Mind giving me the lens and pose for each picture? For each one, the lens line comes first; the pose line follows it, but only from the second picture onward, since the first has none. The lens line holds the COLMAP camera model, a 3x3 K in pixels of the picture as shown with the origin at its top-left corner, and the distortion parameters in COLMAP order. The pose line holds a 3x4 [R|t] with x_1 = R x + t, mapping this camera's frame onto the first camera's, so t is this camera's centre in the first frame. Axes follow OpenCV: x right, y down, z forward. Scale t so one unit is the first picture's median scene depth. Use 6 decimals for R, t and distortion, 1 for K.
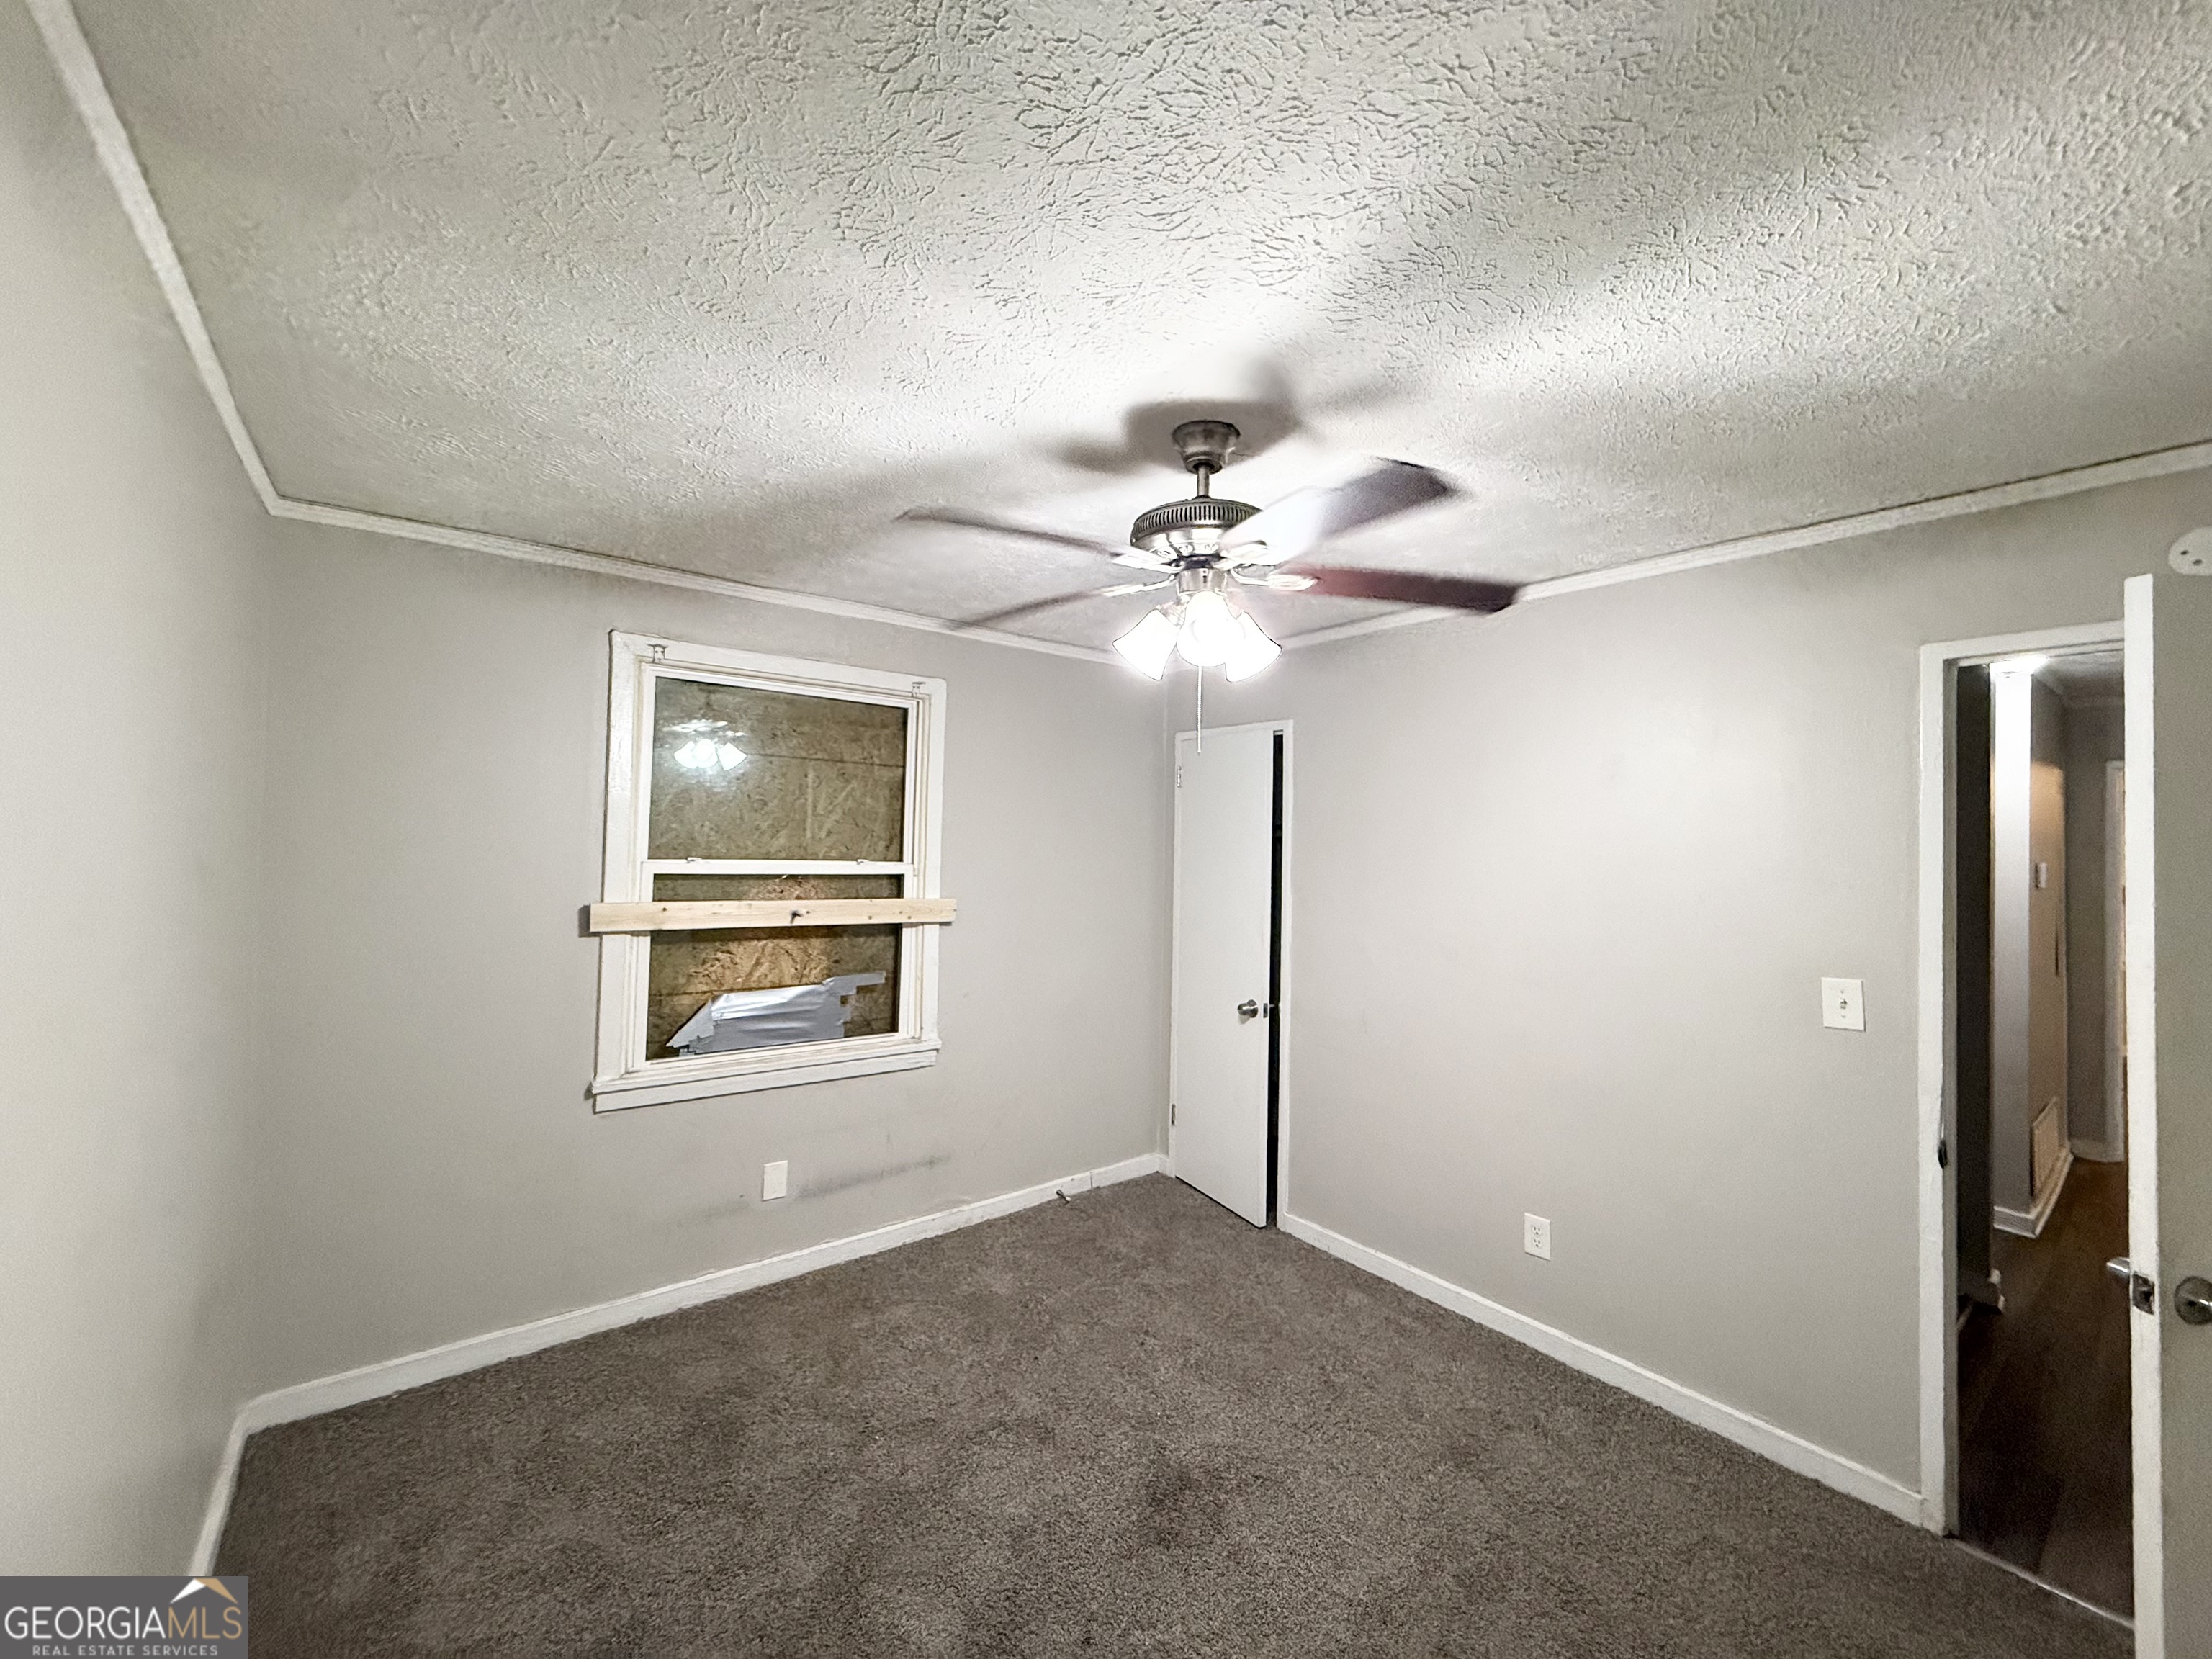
lens RADIAL K [[880.5, 0, 1111.0], [0, 880.5, 814.7], [0, 0, 1]] dist [-0.000273, 0.000156]
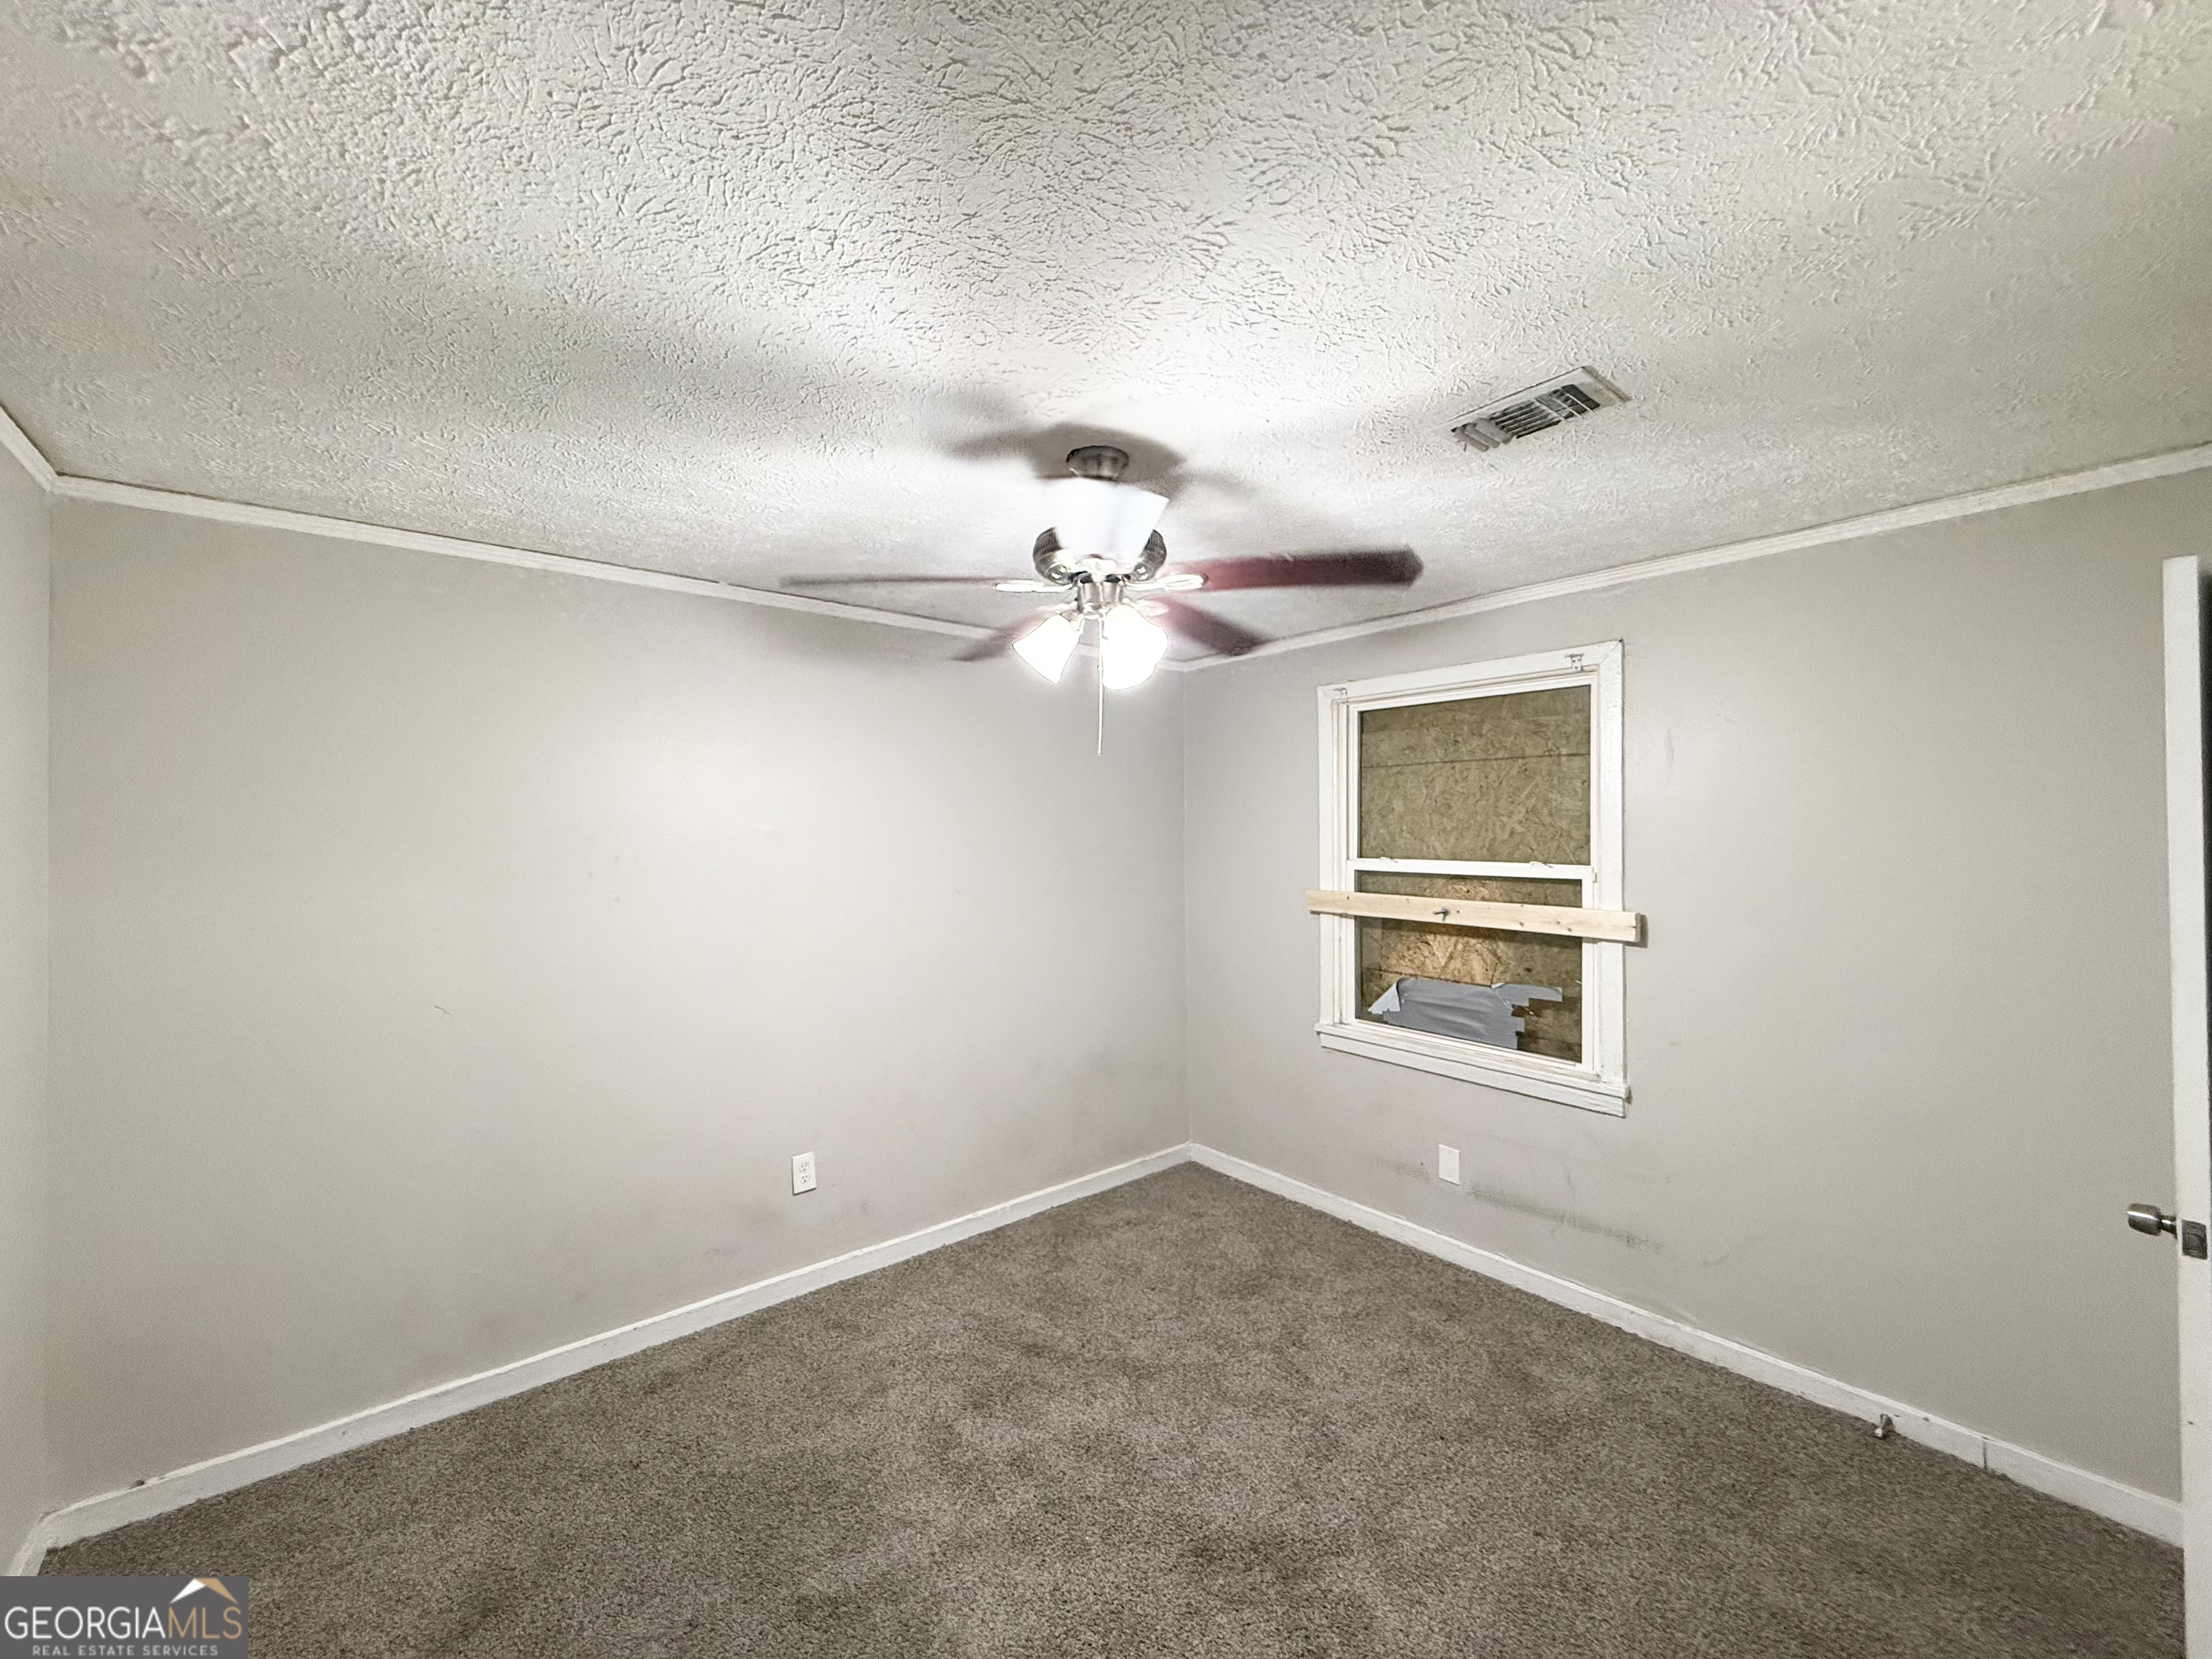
lens RADIAL K [[880.5, 0, 1097.5], [0, 880.5, 819.8], [0, 0, 1]] dist [-0.000273, 0.000156]
pose [[0.025048, -0.040461, -0.998867, 0.658335], [0.029570, 0.998773, -0.039716, 0.031904], [0.999249, -0.028542, 0.026214, 0.548496]]
